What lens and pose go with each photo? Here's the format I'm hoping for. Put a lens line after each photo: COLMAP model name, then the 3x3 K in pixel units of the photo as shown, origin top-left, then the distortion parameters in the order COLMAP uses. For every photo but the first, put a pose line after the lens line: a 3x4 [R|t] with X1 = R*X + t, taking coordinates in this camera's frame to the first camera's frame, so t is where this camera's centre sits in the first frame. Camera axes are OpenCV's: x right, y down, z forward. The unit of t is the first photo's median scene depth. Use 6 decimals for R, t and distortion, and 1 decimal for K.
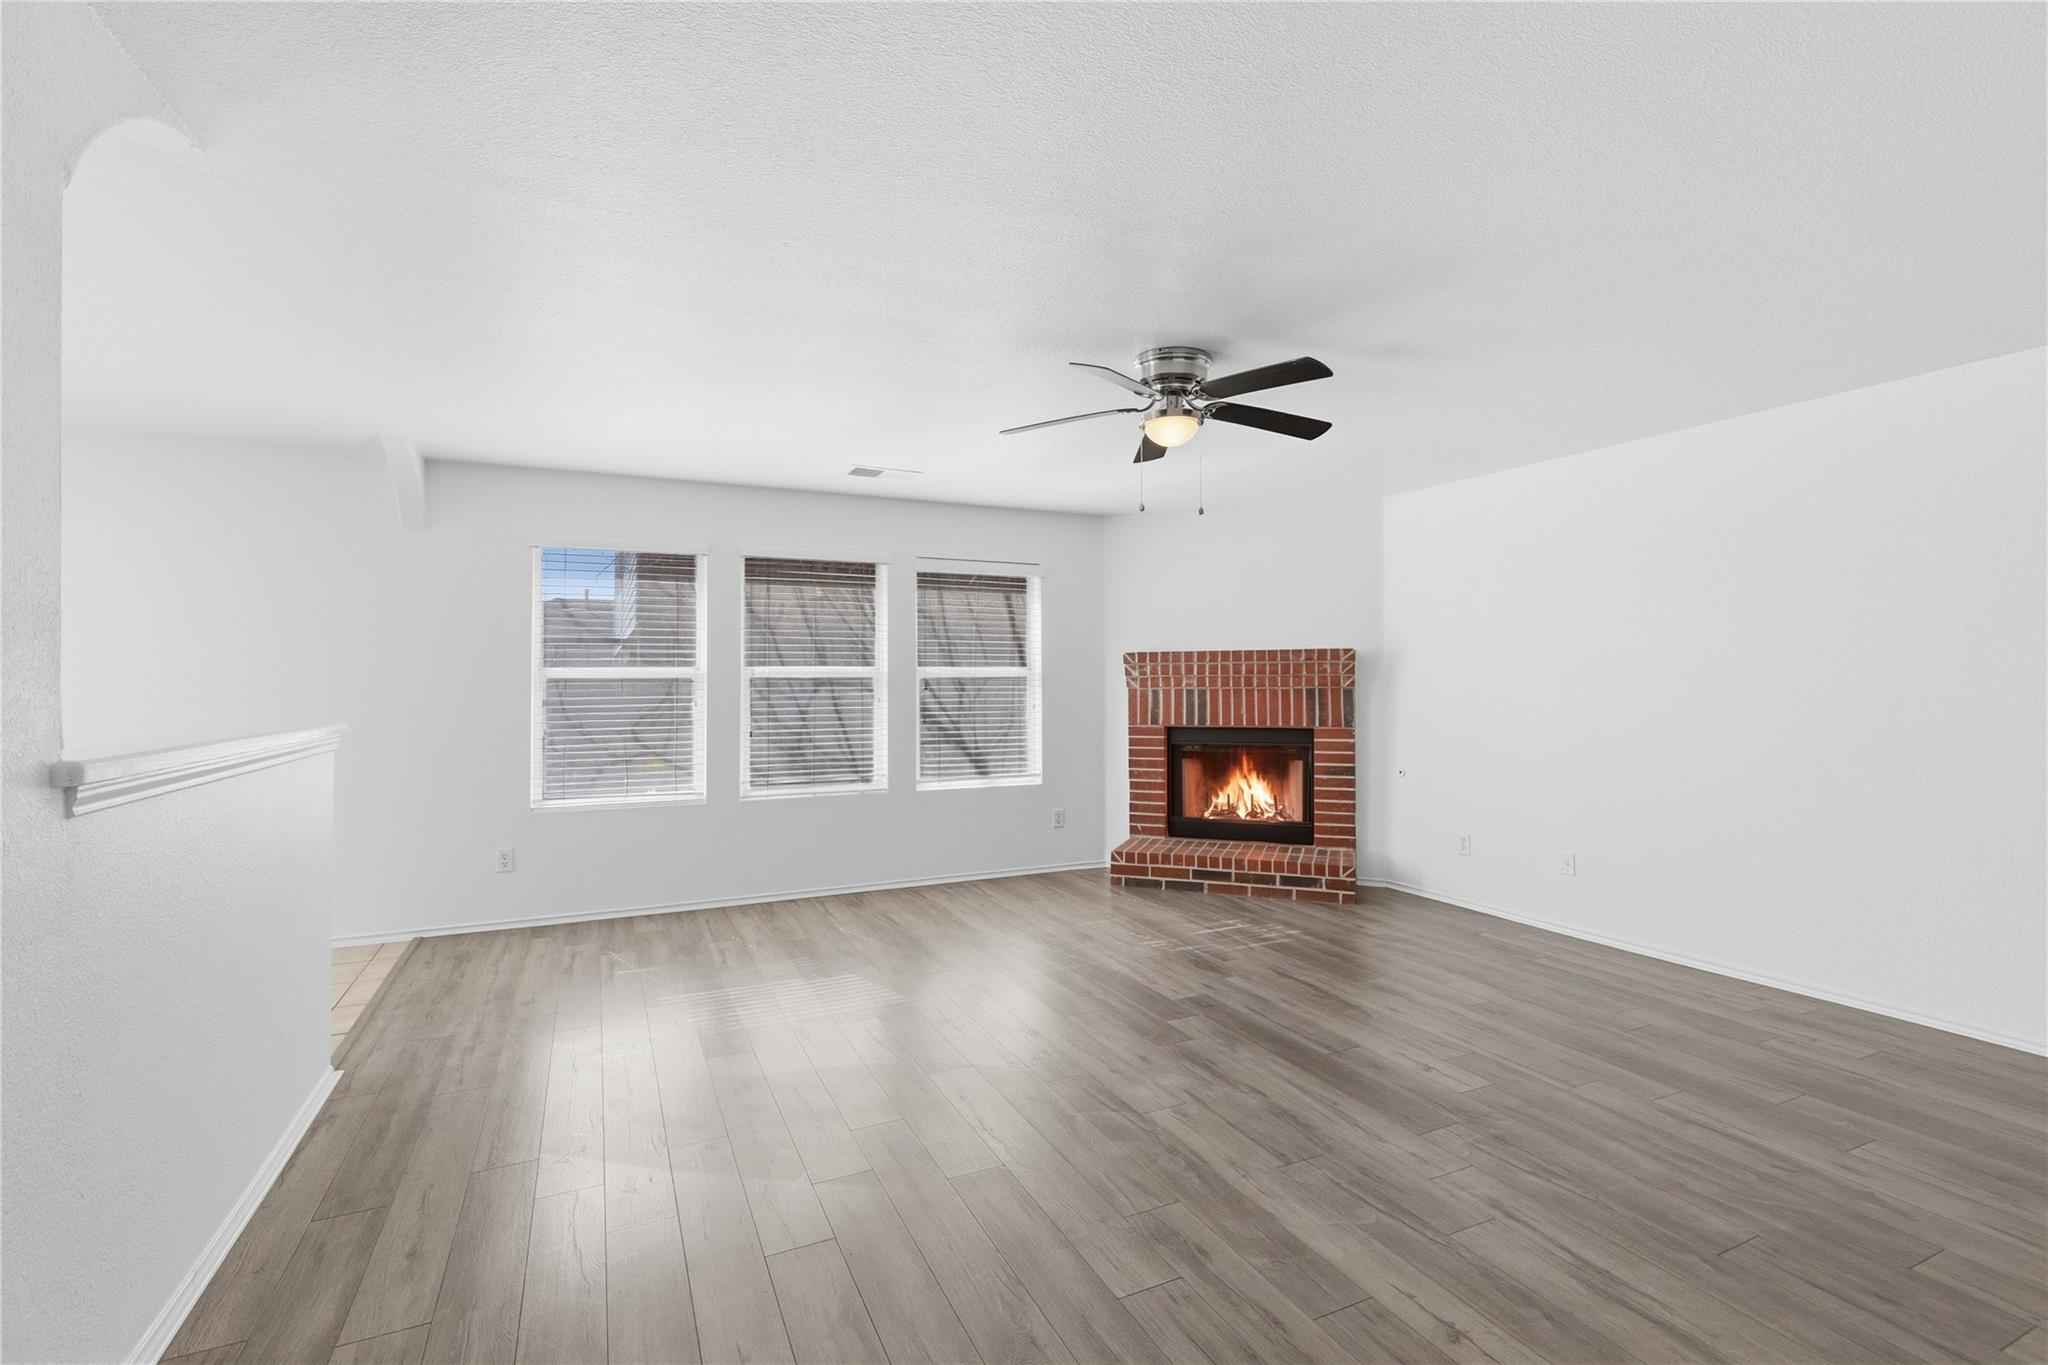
lens RADIAL K [[922.8, 0, 1033.3], [0, 922.8, 677.7], [0, 0, 1]] dist [0.002514, 0.000124]
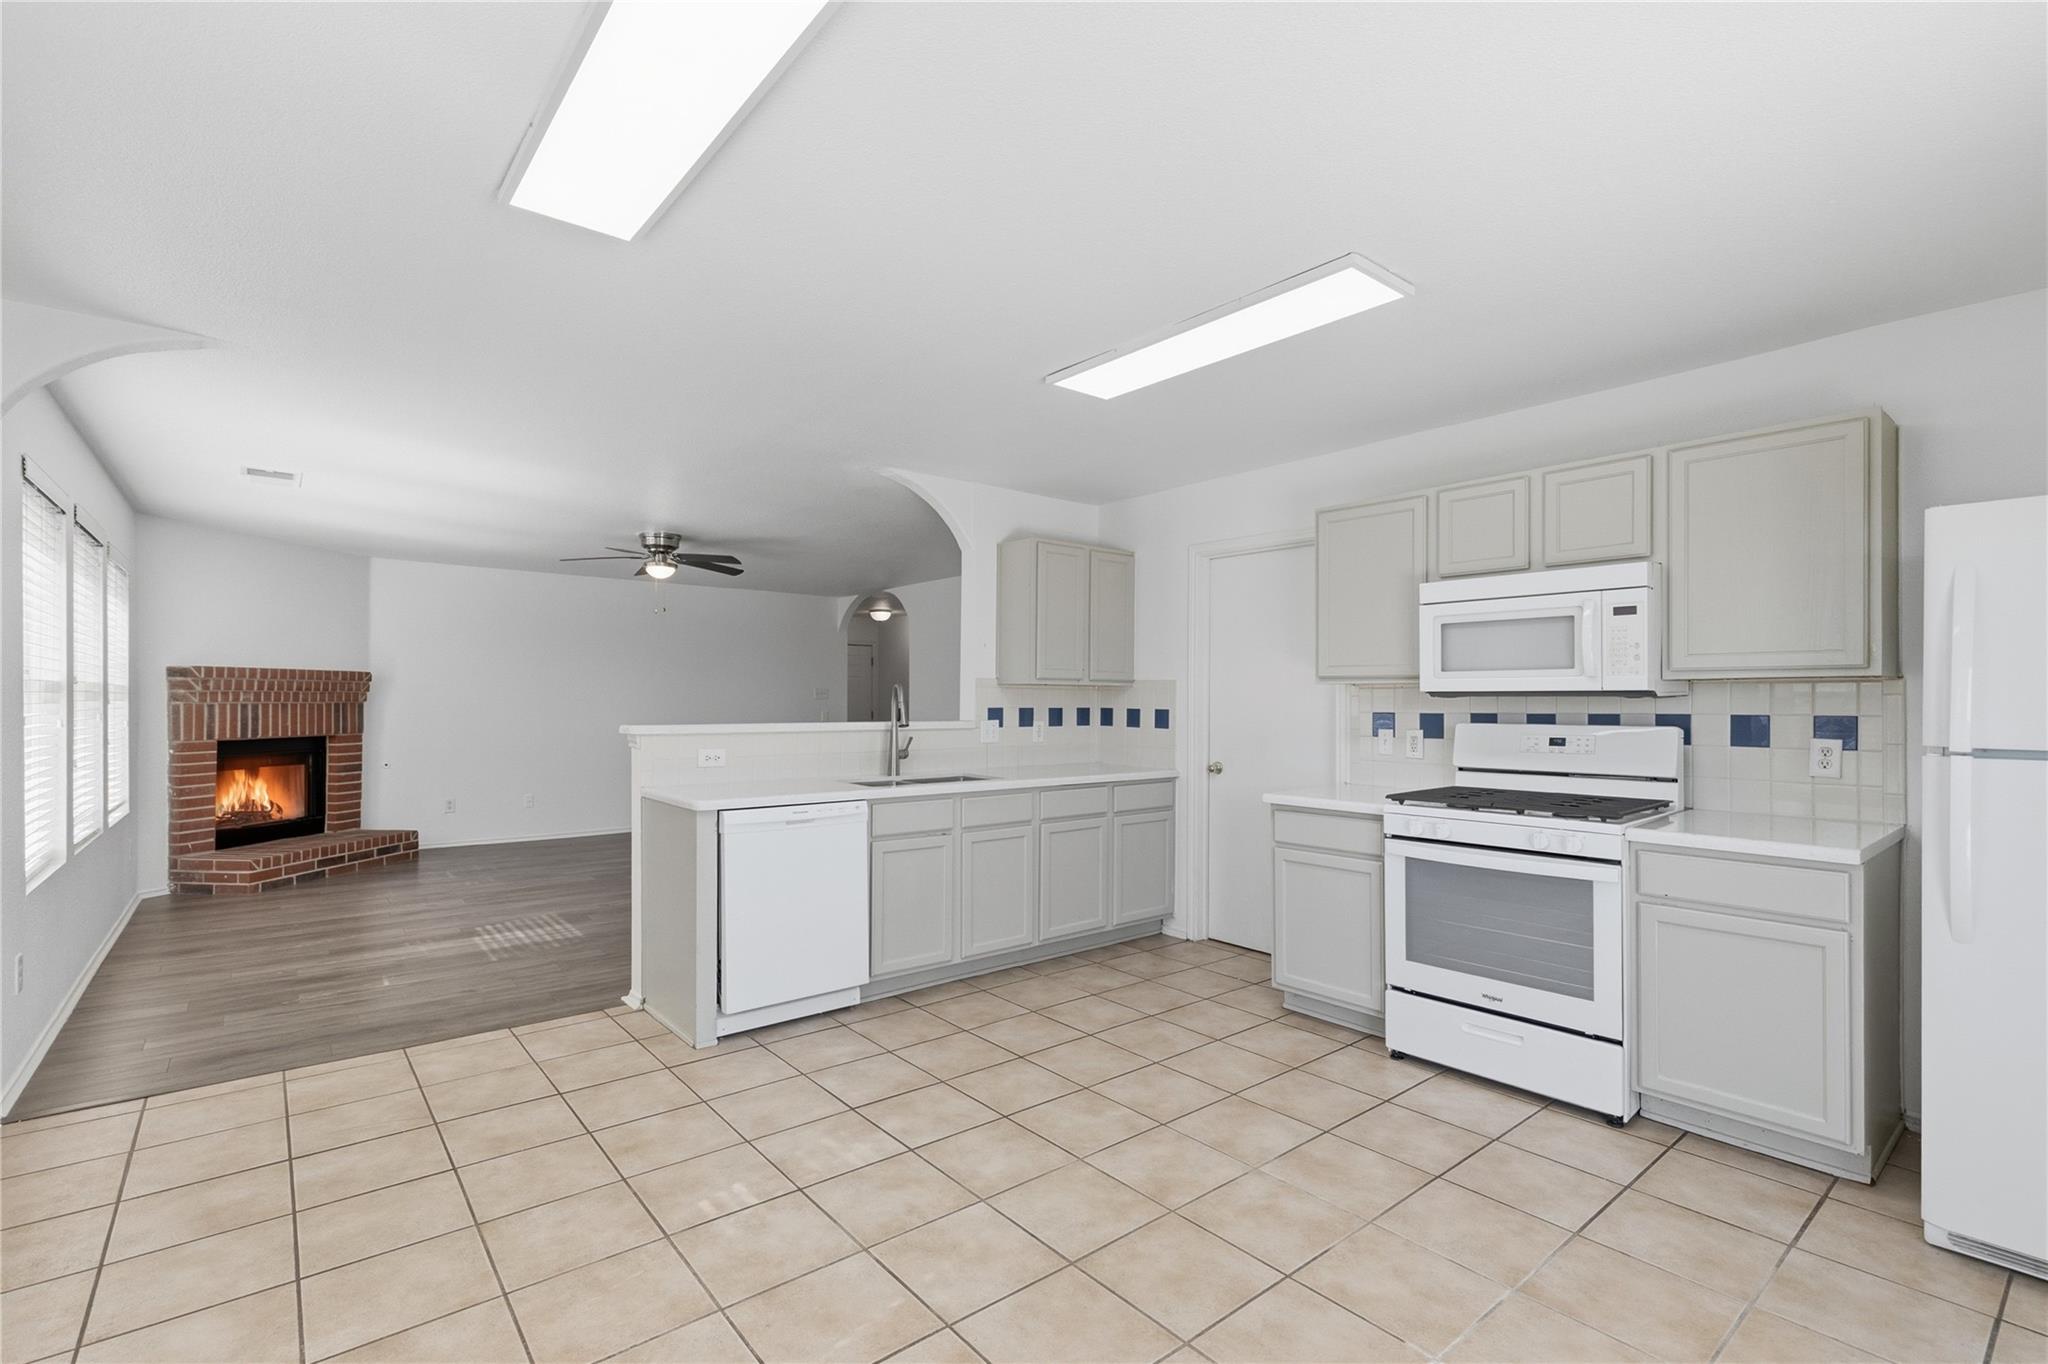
lens RADIAL K [[933.1, 0, 1025.4], [0, 933.1, 696.3], [0, 0, 1]] dist [0.001946, -0.000090]
pose [[-0.240950, 0.009119, 0.970495, -1.105652], [-0.002215, 0.999948, -0.009945, 0.012822], [-0.970535, -0.004546, -0.240917, 0.403579]]
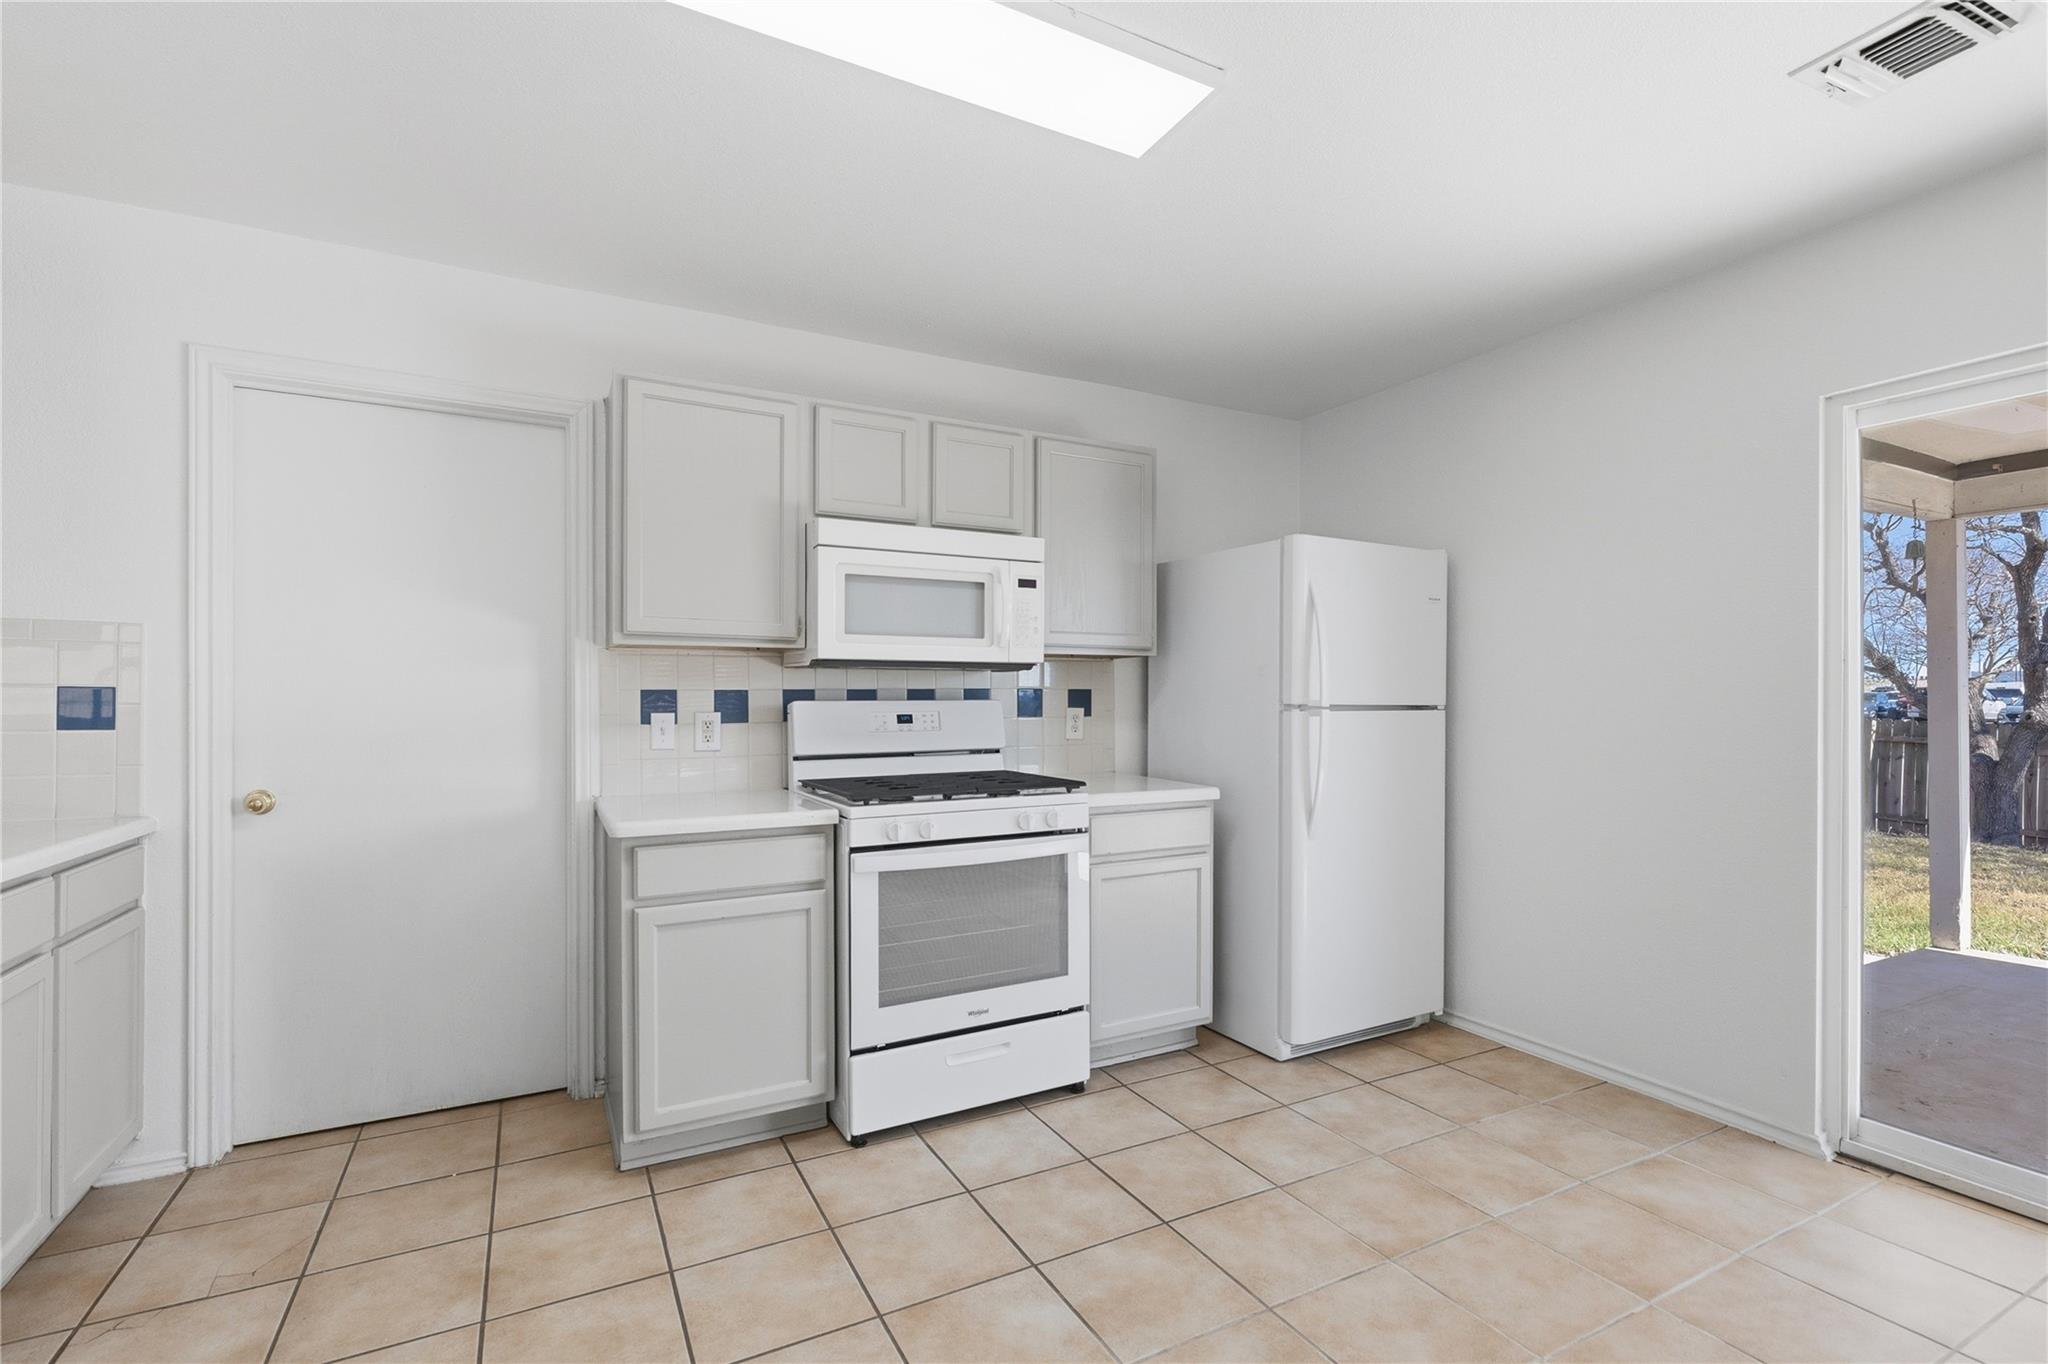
lens RADIAL K [[937.7, 0, 1031.9], [0, 937.7, 699.5], [0, 0, 1]] dist [0.002943, 0.000013]
pose [[-0.998921, 0.008085, -0.045735, -0.673295], [0.008161, 0.999966, -0.001473, 0.024822], [0.045722, -0.001845, -0.998953, 0.477507]]
